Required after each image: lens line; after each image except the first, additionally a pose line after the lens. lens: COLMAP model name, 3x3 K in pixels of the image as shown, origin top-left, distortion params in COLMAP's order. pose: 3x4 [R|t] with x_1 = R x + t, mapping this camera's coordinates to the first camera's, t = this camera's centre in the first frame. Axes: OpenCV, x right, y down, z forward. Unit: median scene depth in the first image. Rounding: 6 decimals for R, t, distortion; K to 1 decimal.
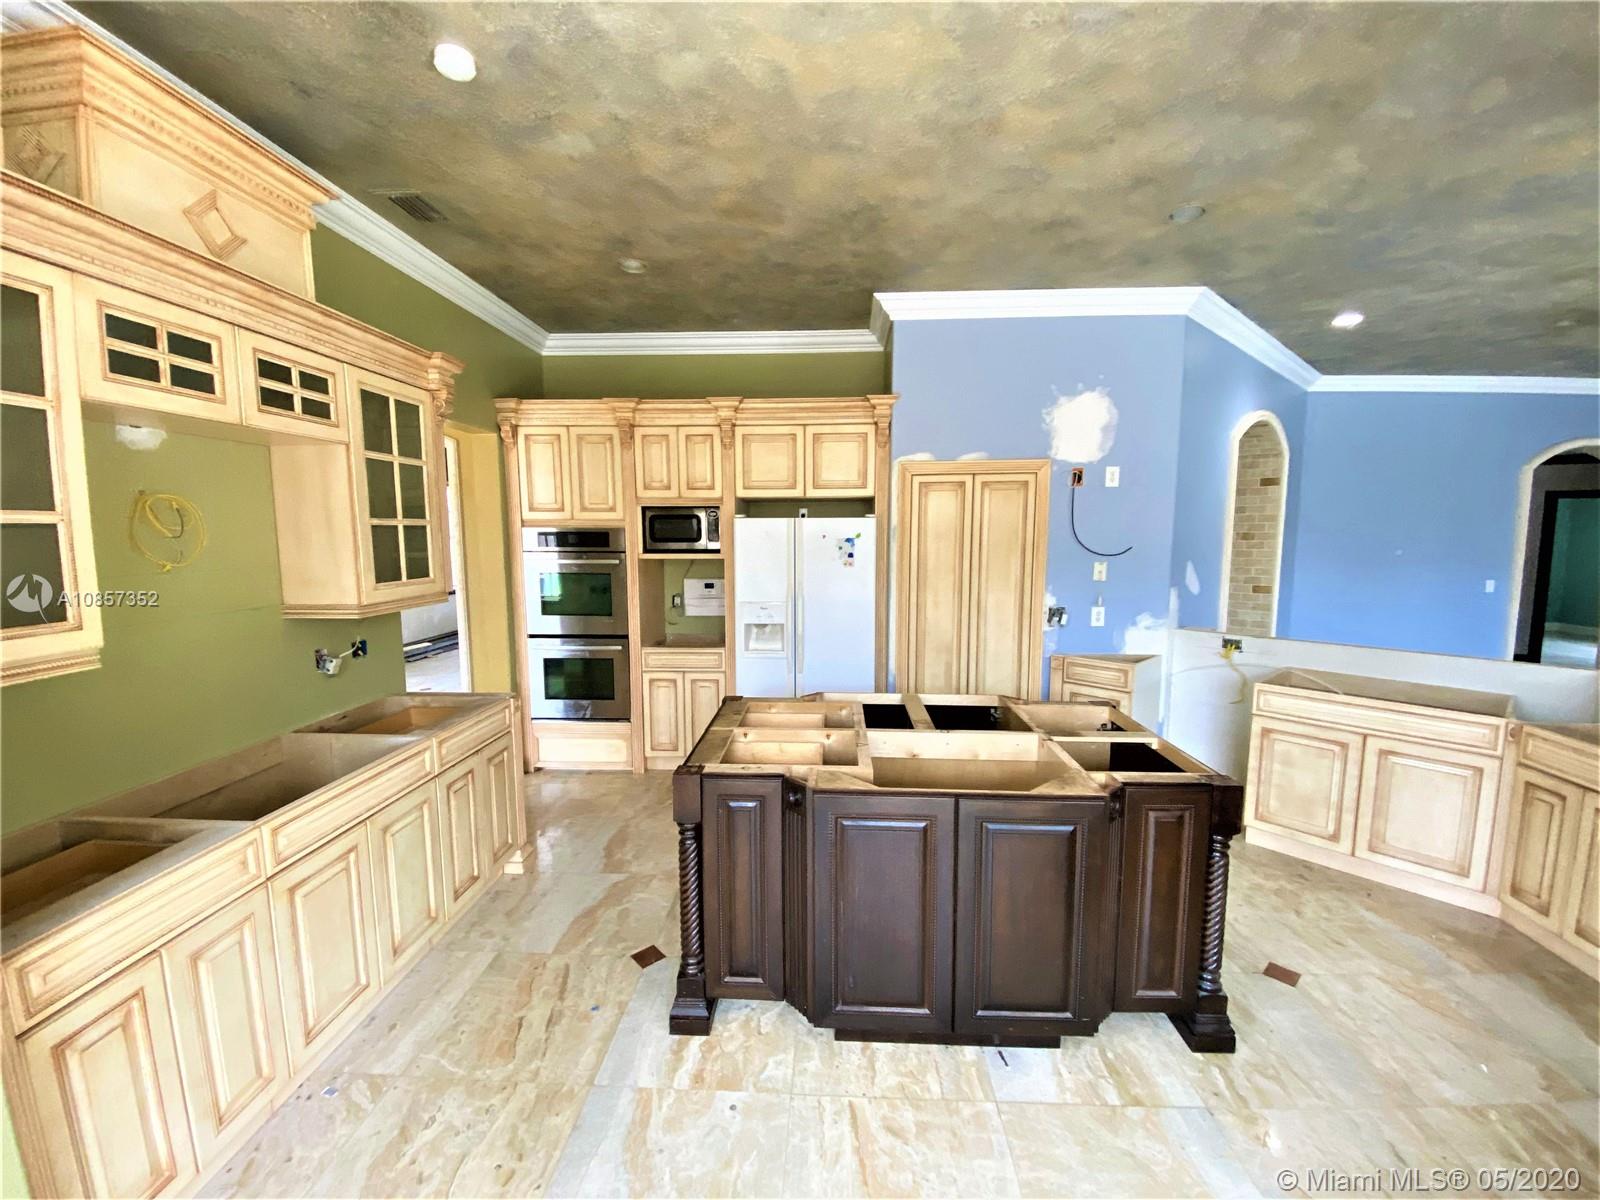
lens RADIAL K [[653.1, 0, 800.0], [0, 653.1, 600.0], [0, 0, 1]] dist [-0.027372, -0.000137]
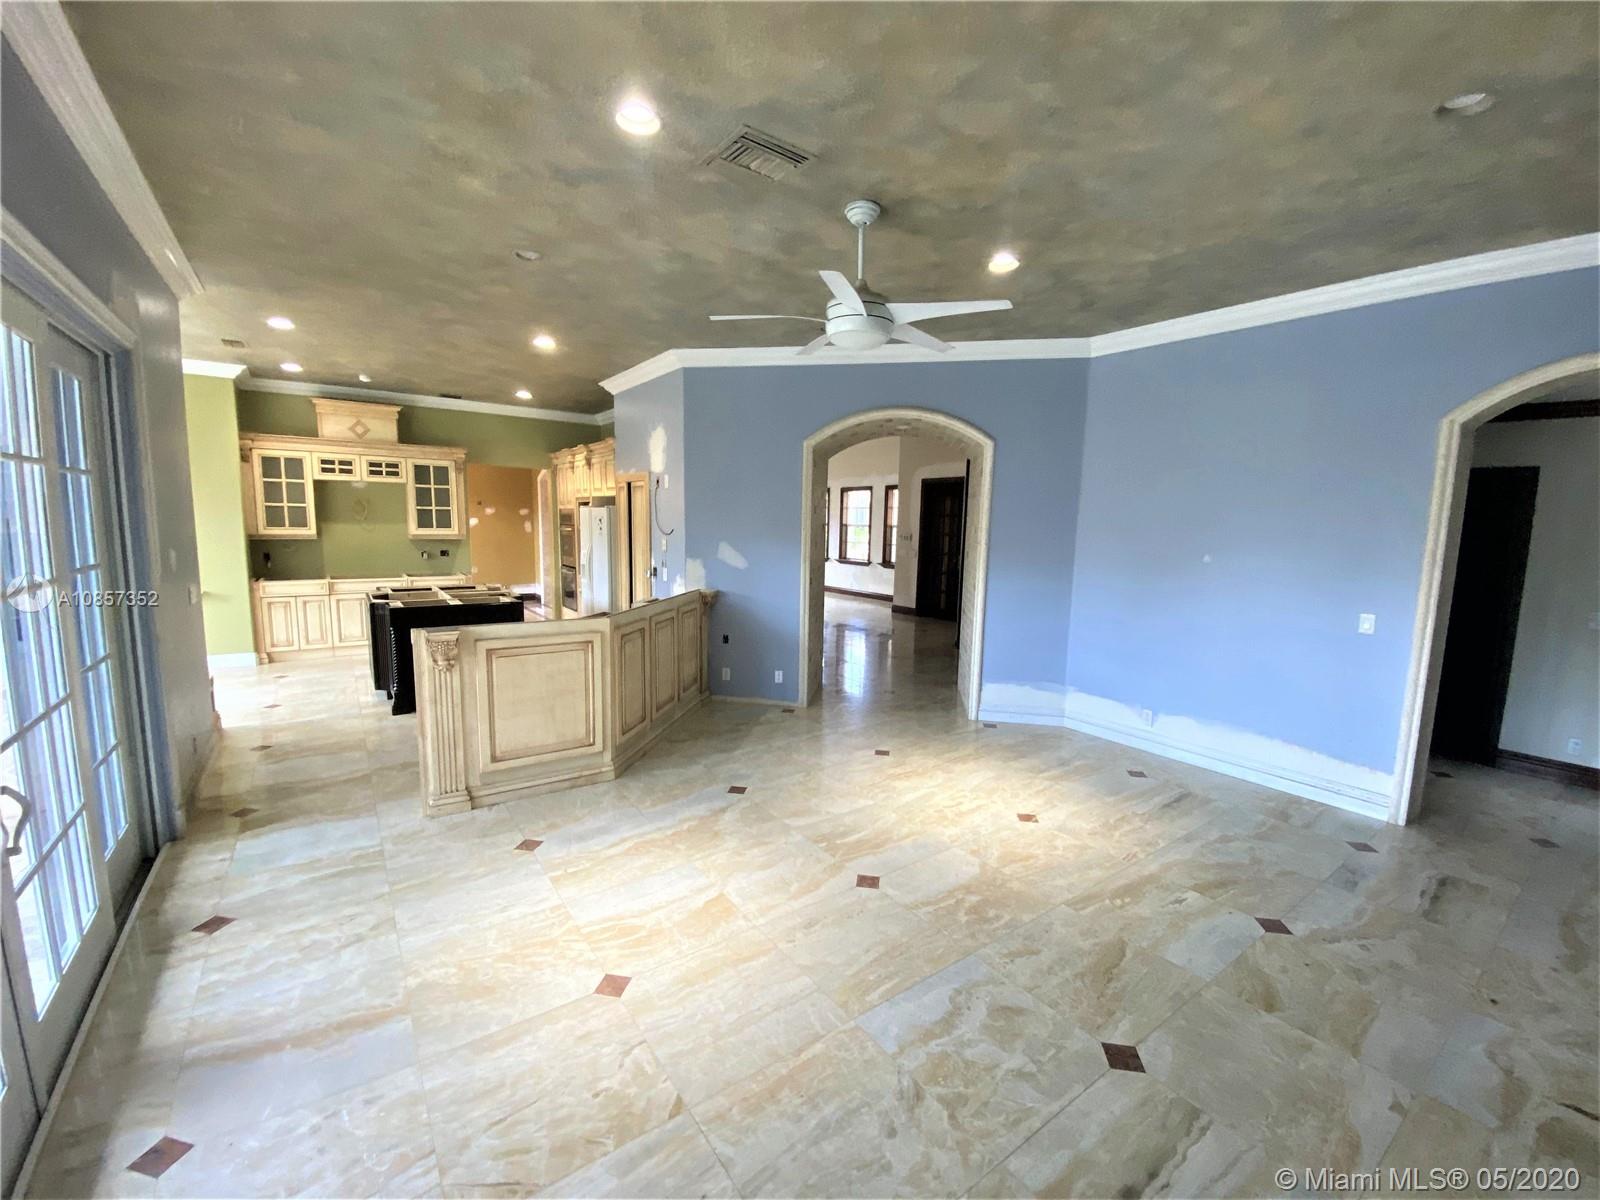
lens RADIAL K [[653.1, 0, 800.0], [0, 653.1, 600.0], [0, 0, 1]] dist [-0.027372, -0.000137]
pose [[0.642419, 0.106507, -0.758917, 2.793160], [-0.110305, 0.992834, 0.045963, -0.028945], [0.758374, 0.054185, 0.649564, 0.402442]]
